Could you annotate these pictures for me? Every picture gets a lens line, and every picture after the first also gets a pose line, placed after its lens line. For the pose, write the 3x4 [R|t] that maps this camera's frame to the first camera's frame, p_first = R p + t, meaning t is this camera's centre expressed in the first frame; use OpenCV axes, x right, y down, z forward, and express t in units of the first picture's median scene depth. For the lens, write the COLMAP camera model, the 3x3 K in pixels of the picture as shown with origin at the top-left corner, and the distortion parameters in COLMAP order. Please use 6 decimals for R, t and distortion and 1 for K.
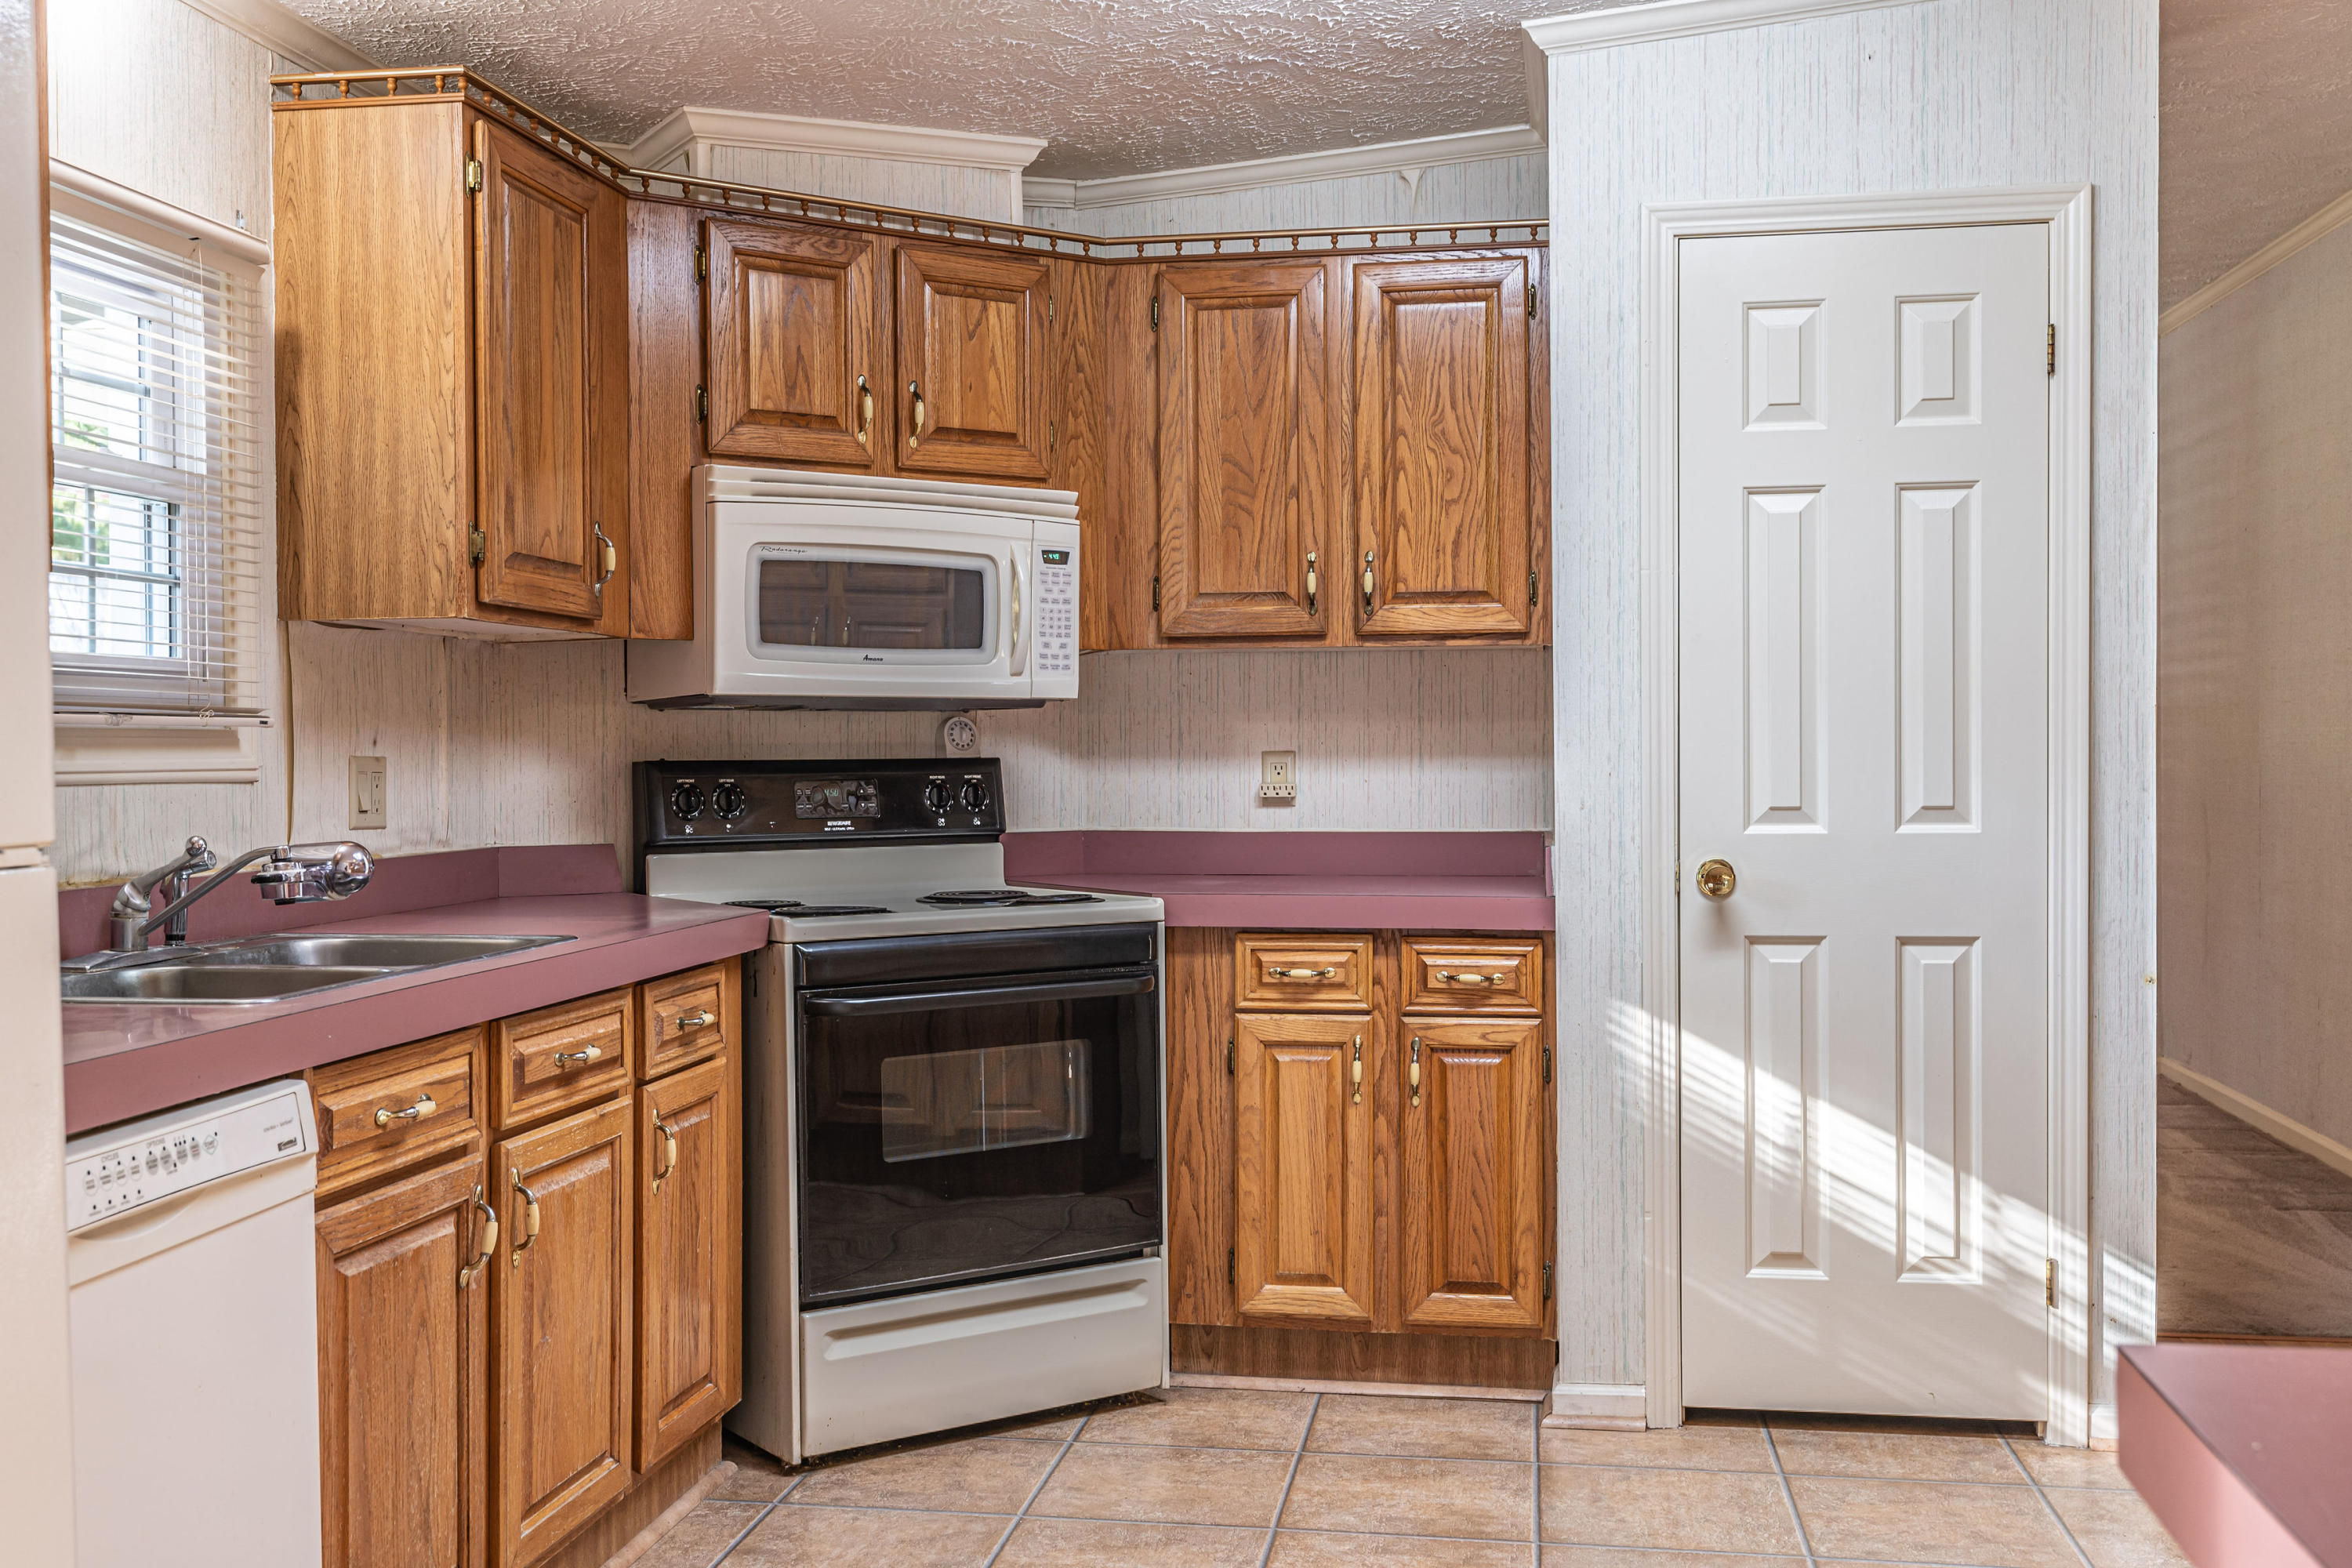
lens RADIAL K [[2371.7, 0, 1173.3], [0, 2371.7, 776.0], [0, 0, 1]] dist [-0.011571, 0.000000]
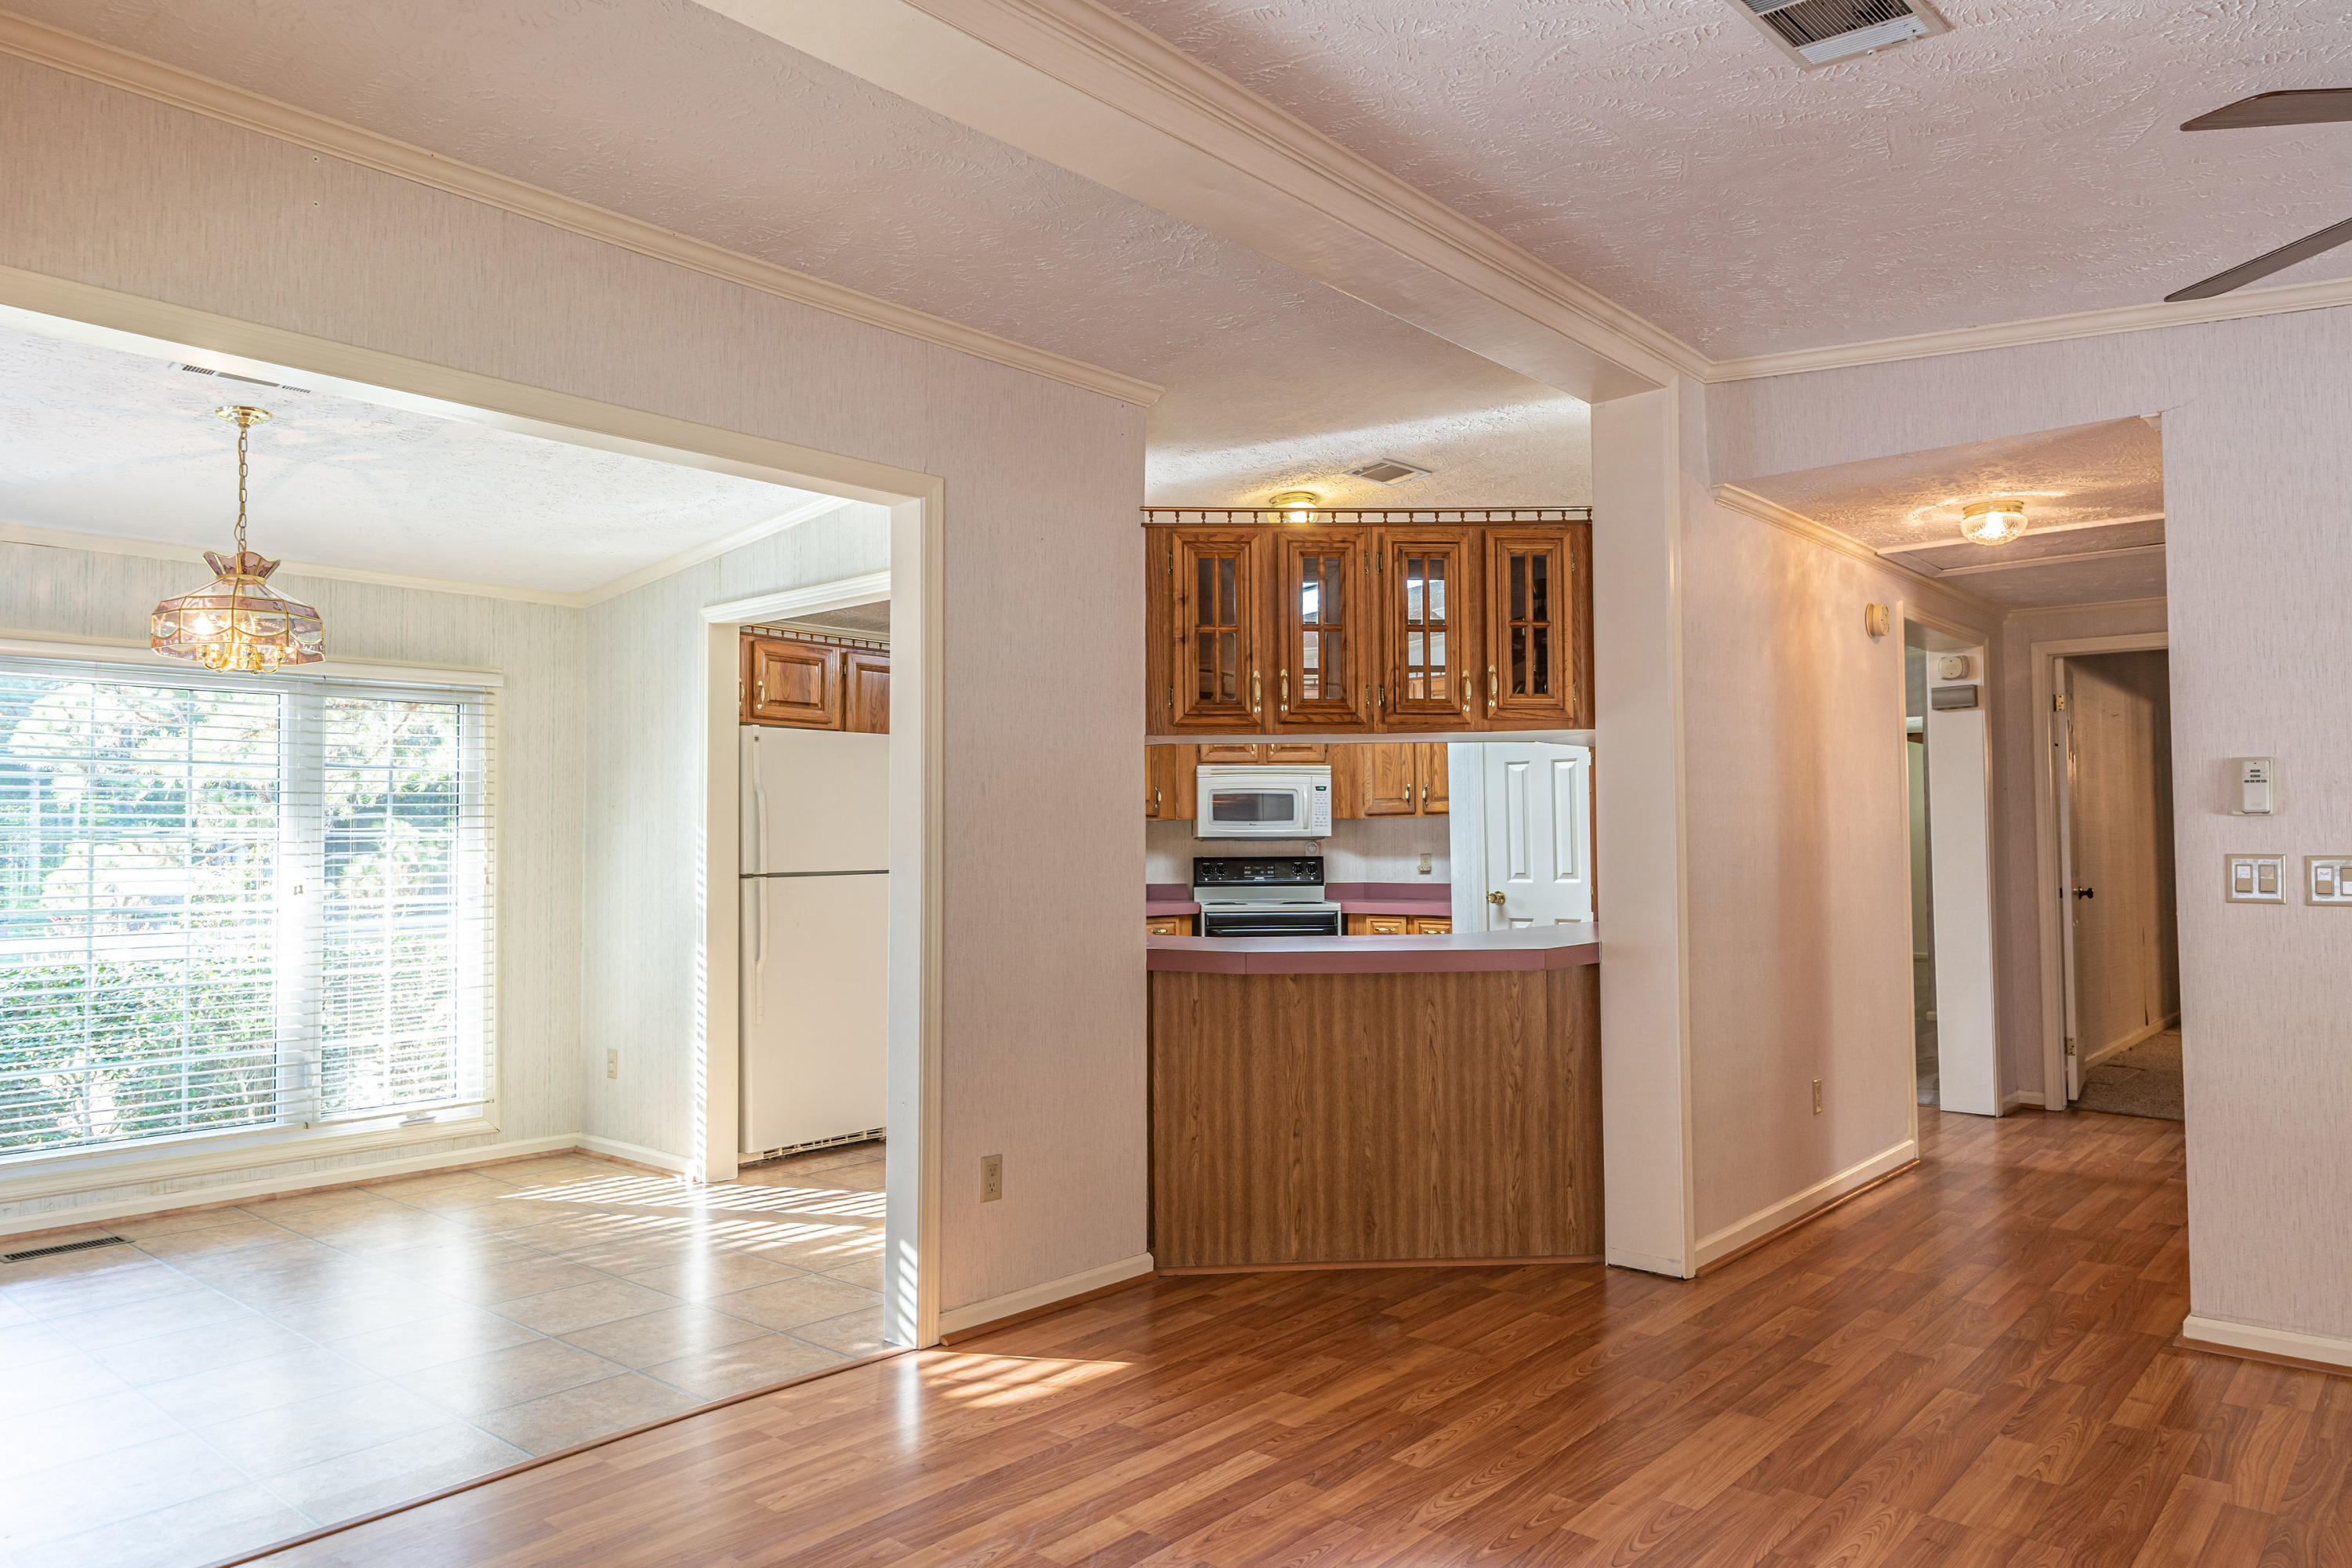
lens RADIAL K [[1566.0, 0, 1177.0], [0, 1566.0, 793.2], [0, 0, 1]] dist [-0.000824, -0.000430]
pose [[0.848141, -0.023206, -0.529263, 0.852629], [-0.001238, 0.998951, -0.045785, 0.003533], [0.529770, 0.039487, 0.847222, -0.771329]]
